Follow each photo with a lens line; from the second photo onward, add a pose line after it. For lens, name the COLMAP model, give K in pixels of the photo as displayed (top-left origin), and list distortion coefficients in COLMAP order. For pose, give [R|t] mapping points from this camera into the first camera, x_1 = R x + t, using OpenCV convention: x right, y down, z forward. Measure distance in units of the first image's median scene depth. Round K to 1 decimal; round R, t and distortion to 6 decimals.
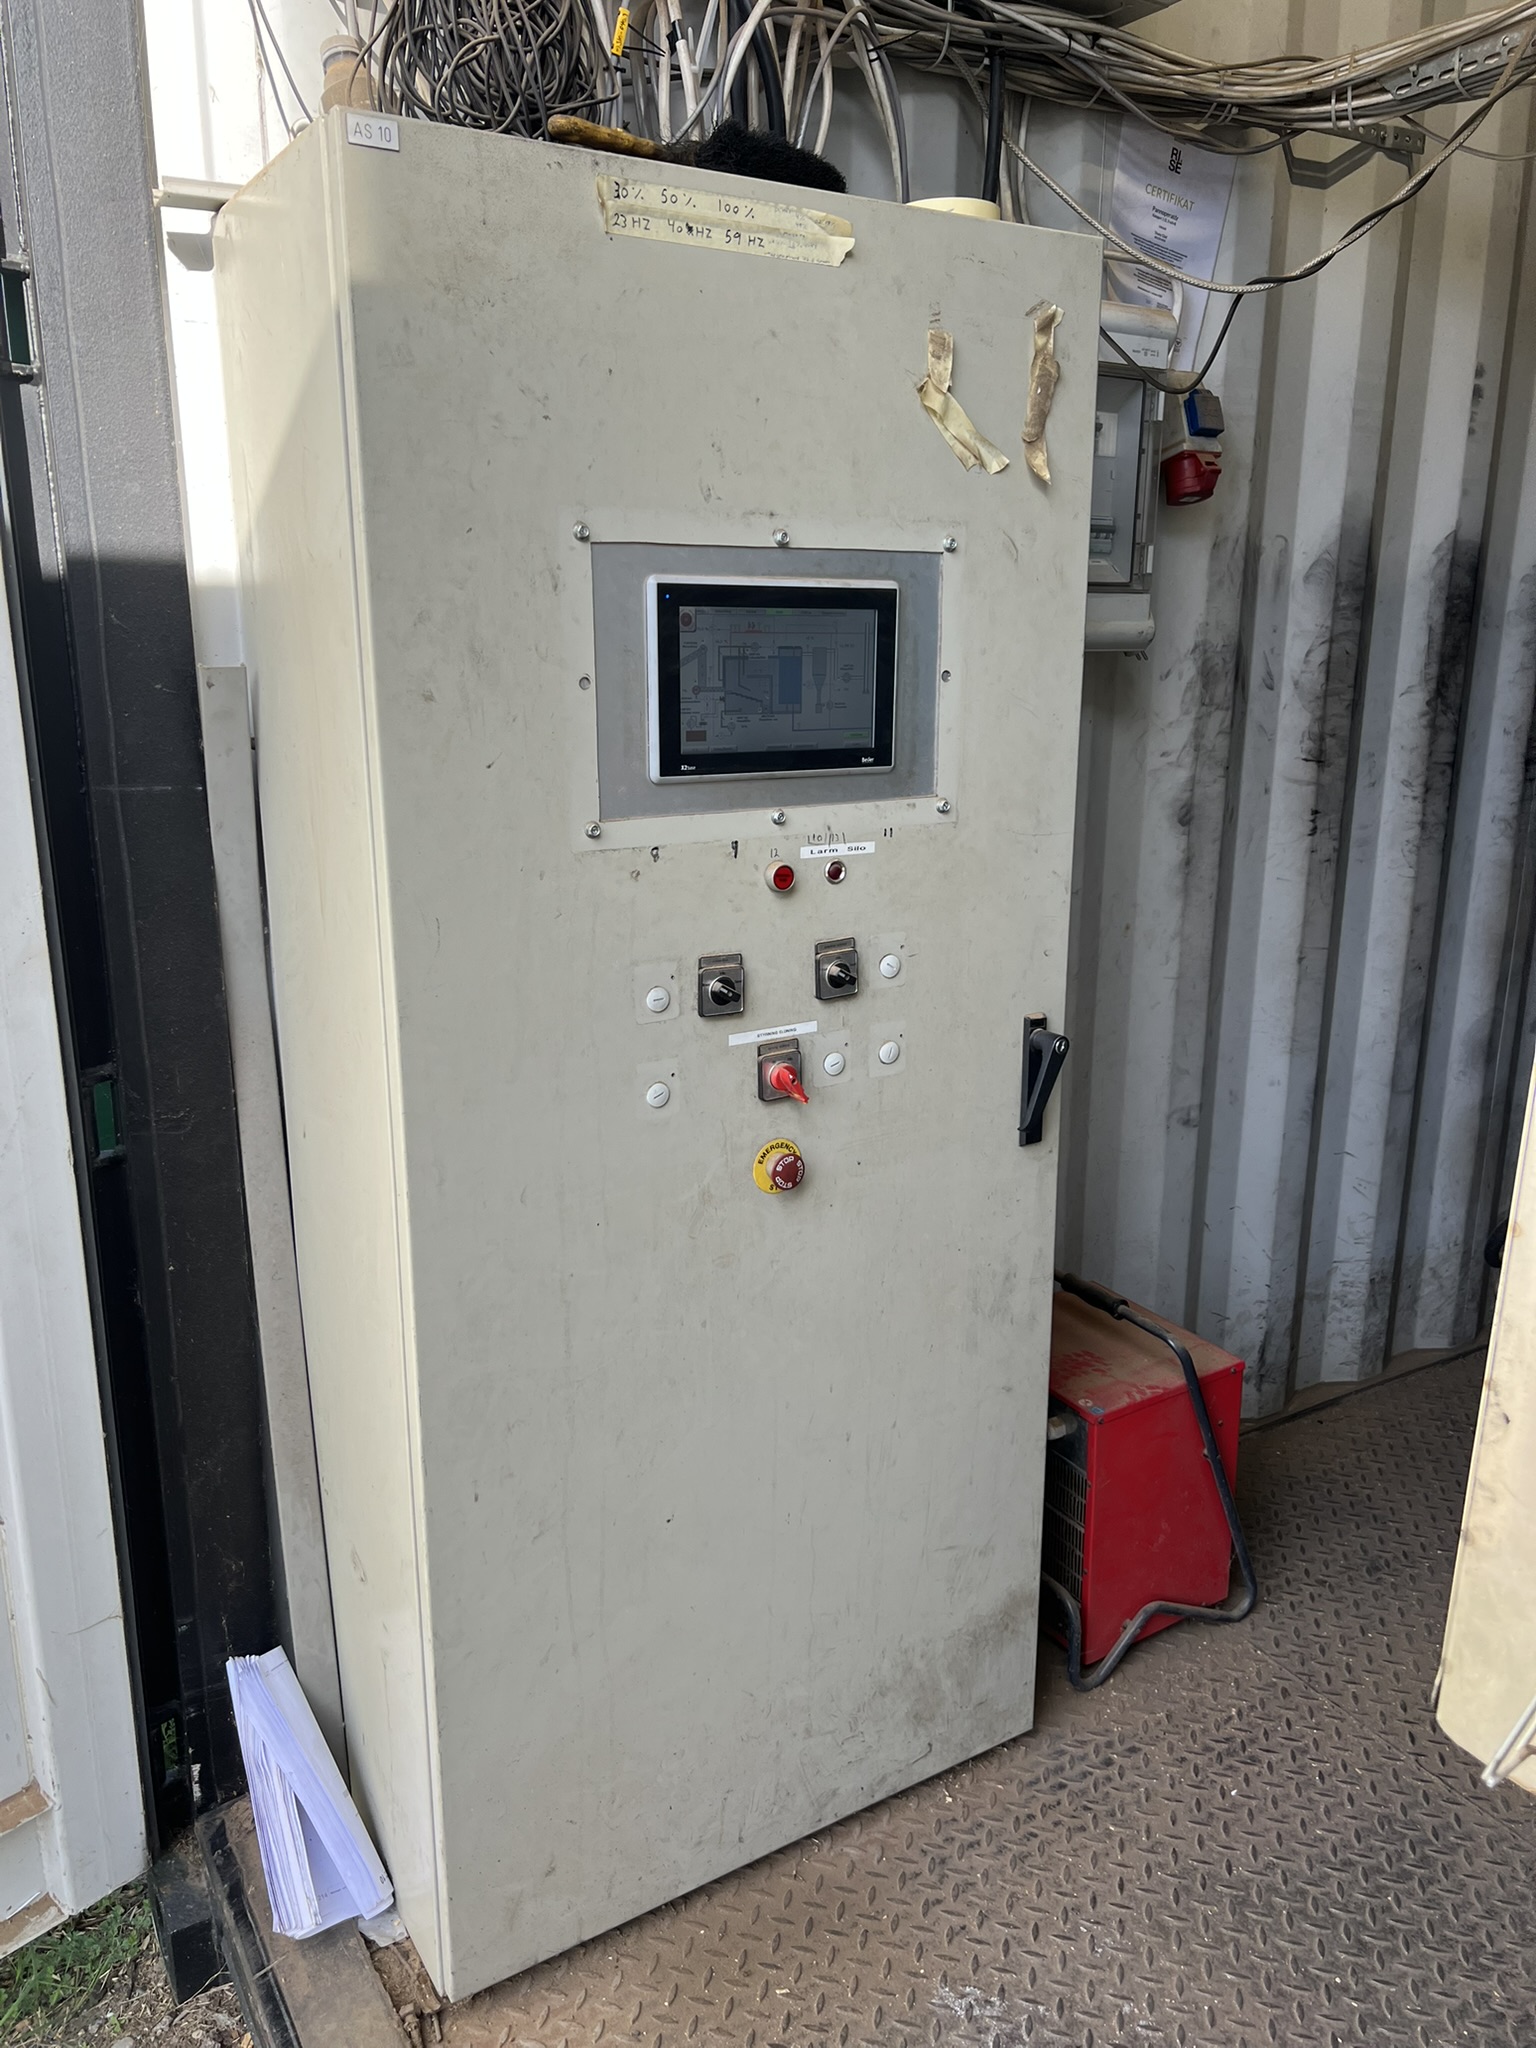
lens RADIAL K [[1541.8, 0, 768.0], [0, 1541.8, 1024.0], [0, 0, 1]] dist [0.043540, -0.047321]
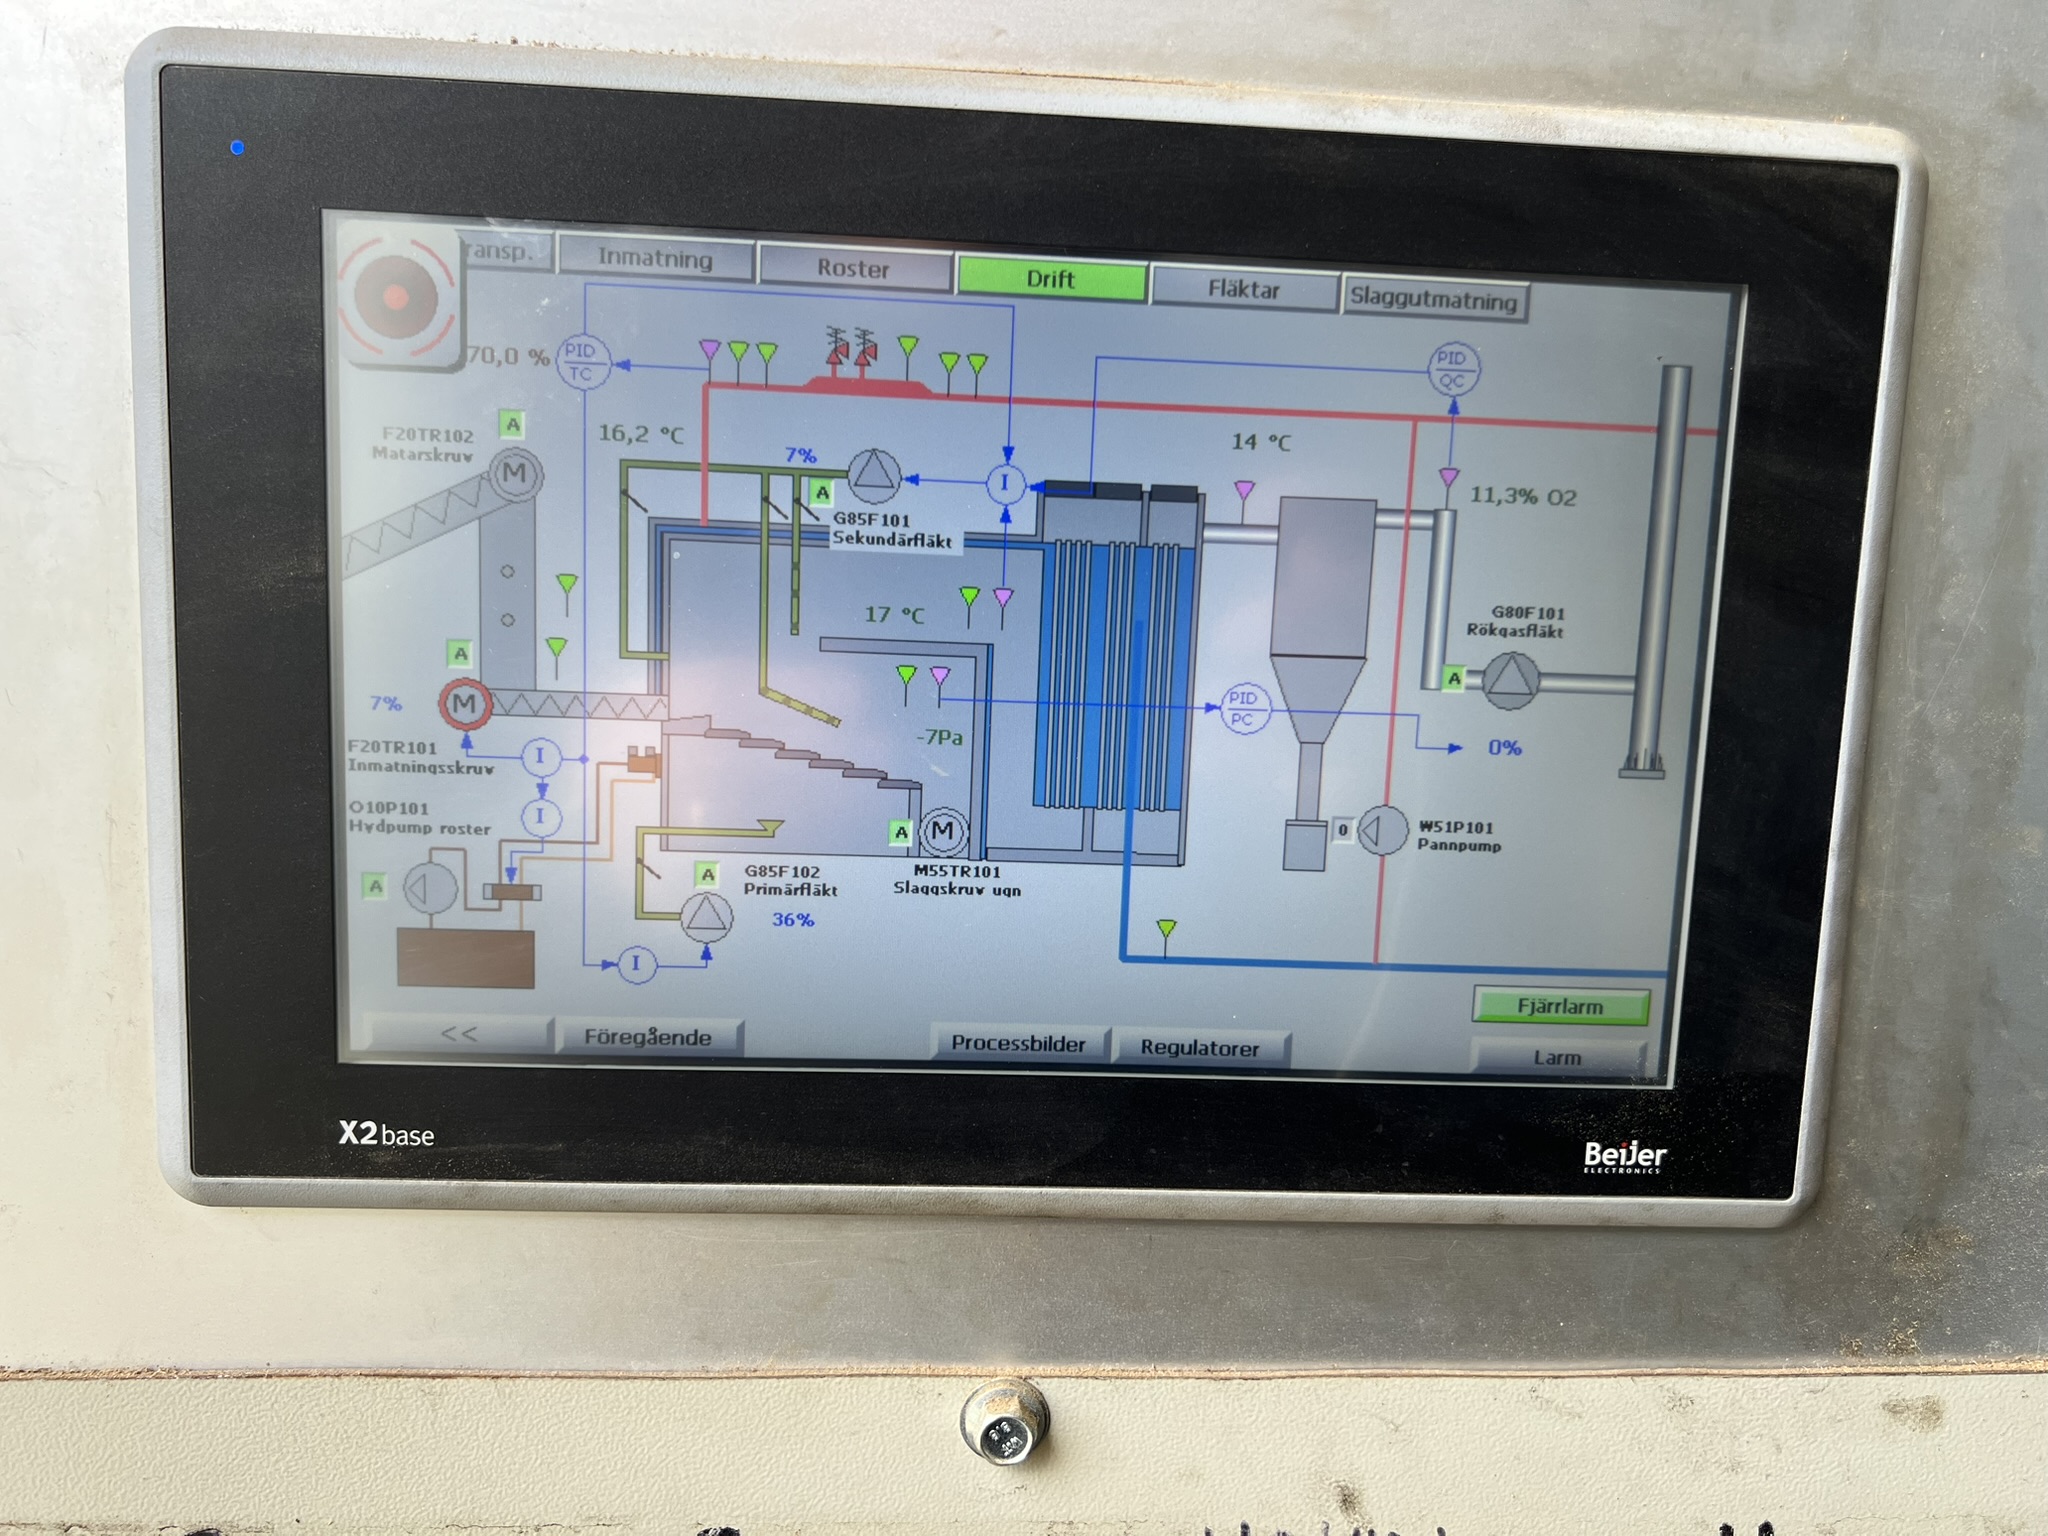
lens RADIAL K [[1520.8, 0, 1024.0], [0, 1520.8, 768.0], [0, 0, 1]] dist [0.107998, -0.170636]
pose [[0.876167, 0.087269, -0.474043, 0.087501], [-0.151973, 0.983327, -0.099863, -0.194994], [0.457424, 0.159538, 0.874821, 0.851726]]
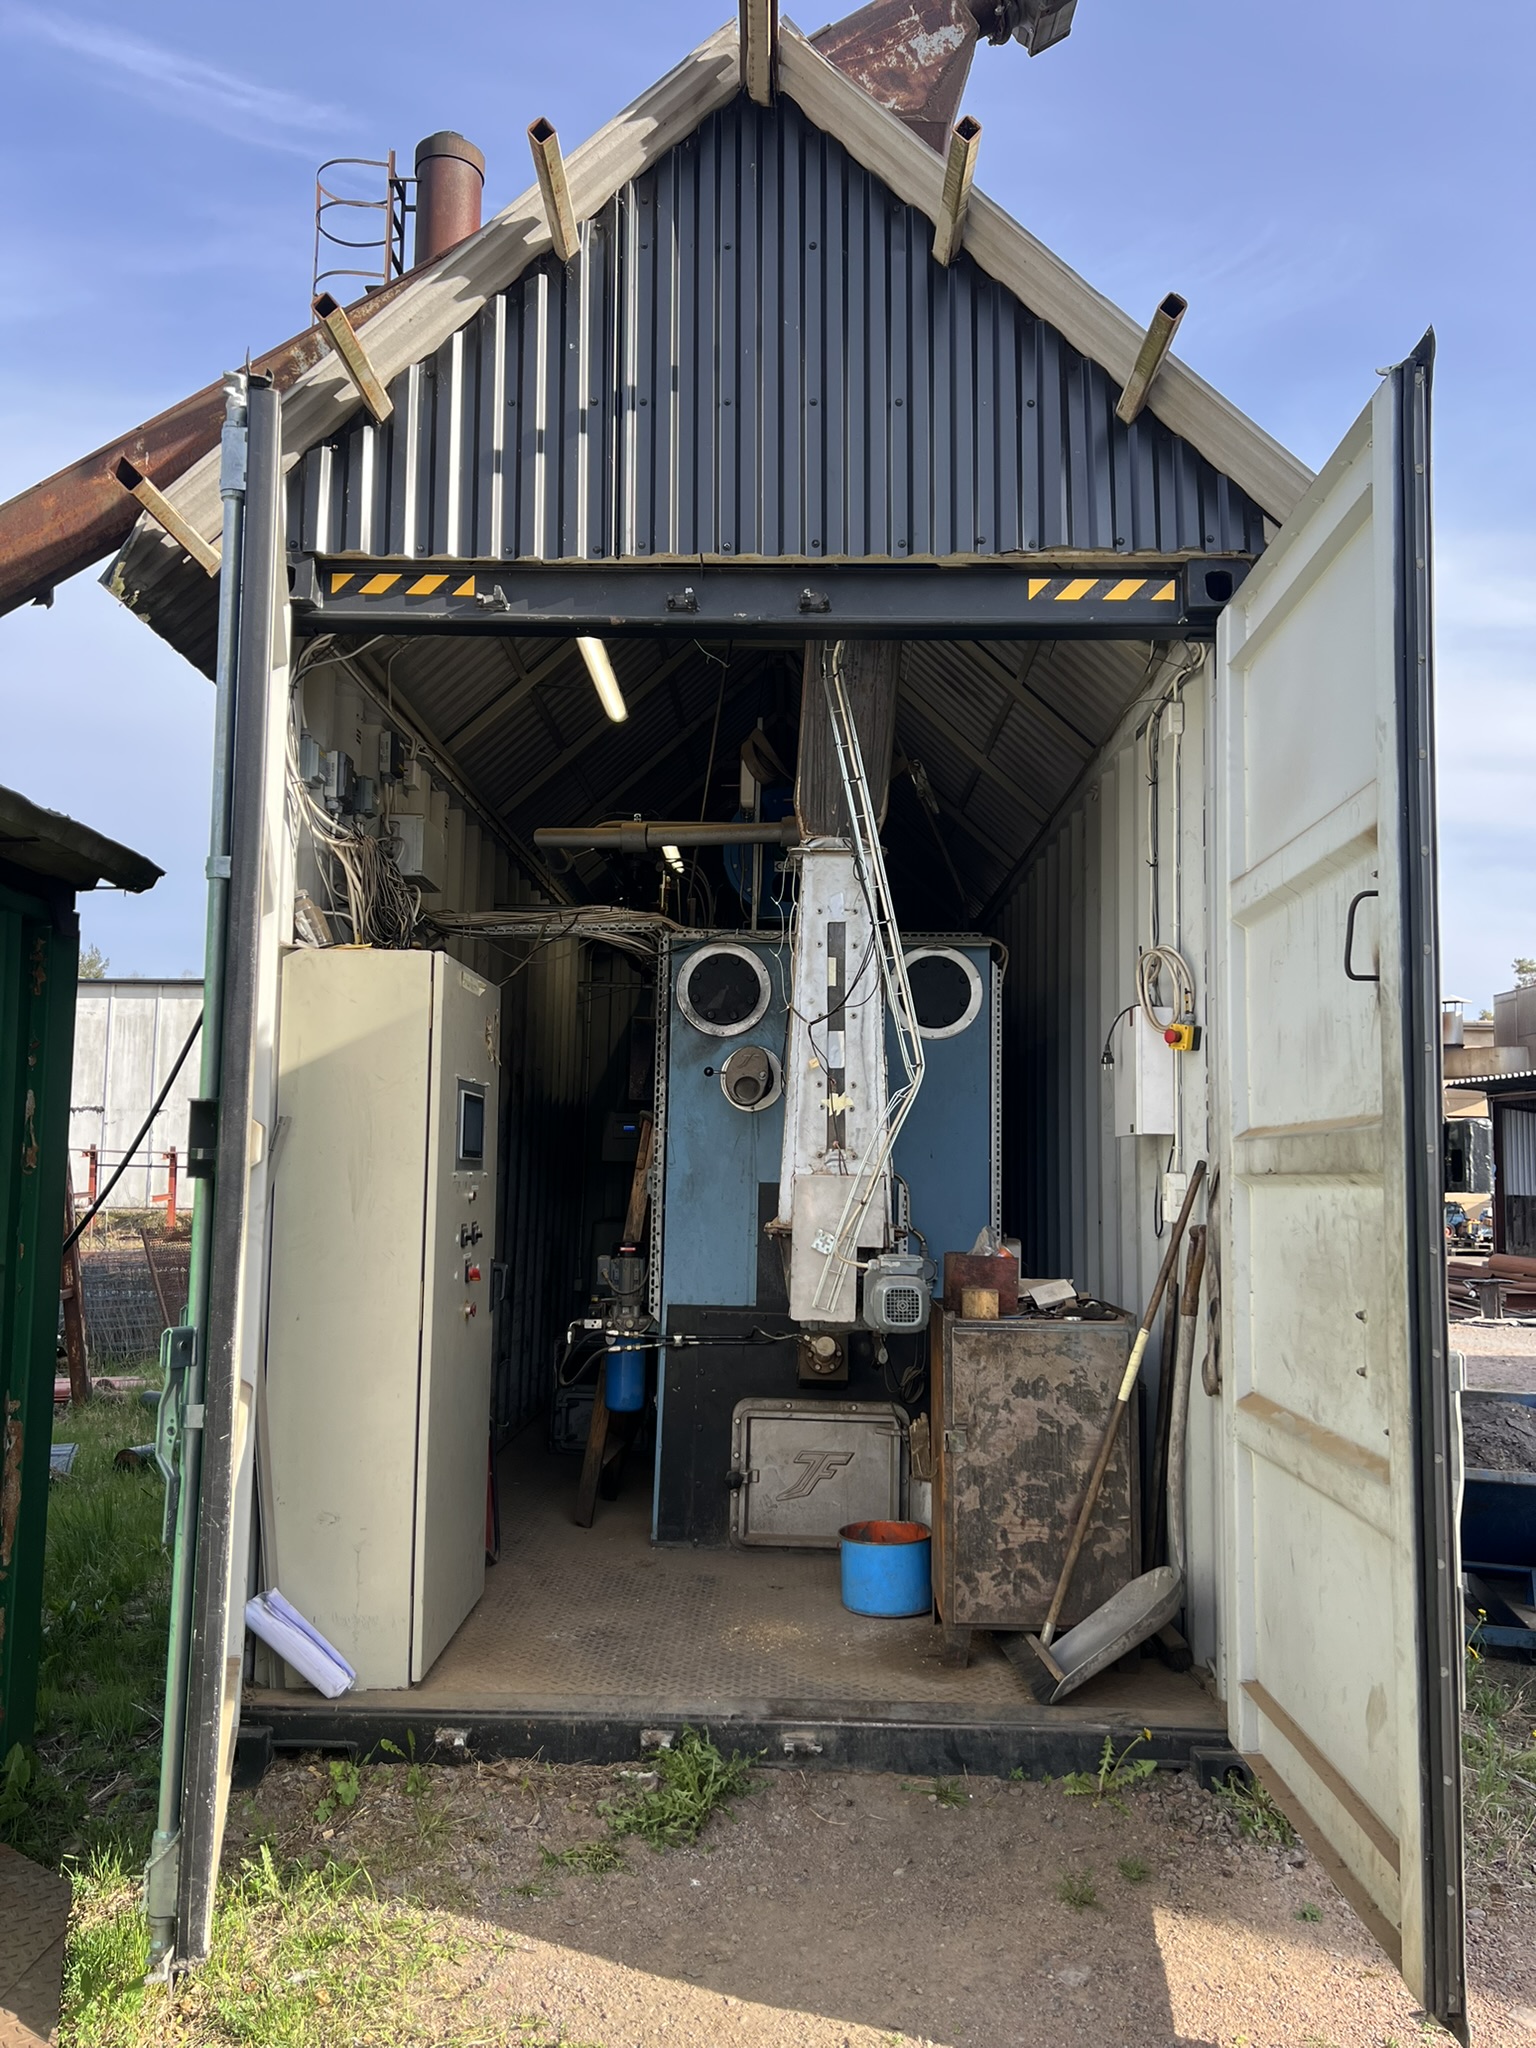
lens RADIAL K [[1520.8, 0, 768.0], [0, 1520.8, 1024.0], [0, 0, 1]] dist [0.107998, -0.170636]
pose [[0.537762, 0.090895, 0.838183, -2.133927], [0.193401, 0.954361, -0.227576, 0.354614], [-0.820615, 0.284487, 0.495640, -0.932121]]
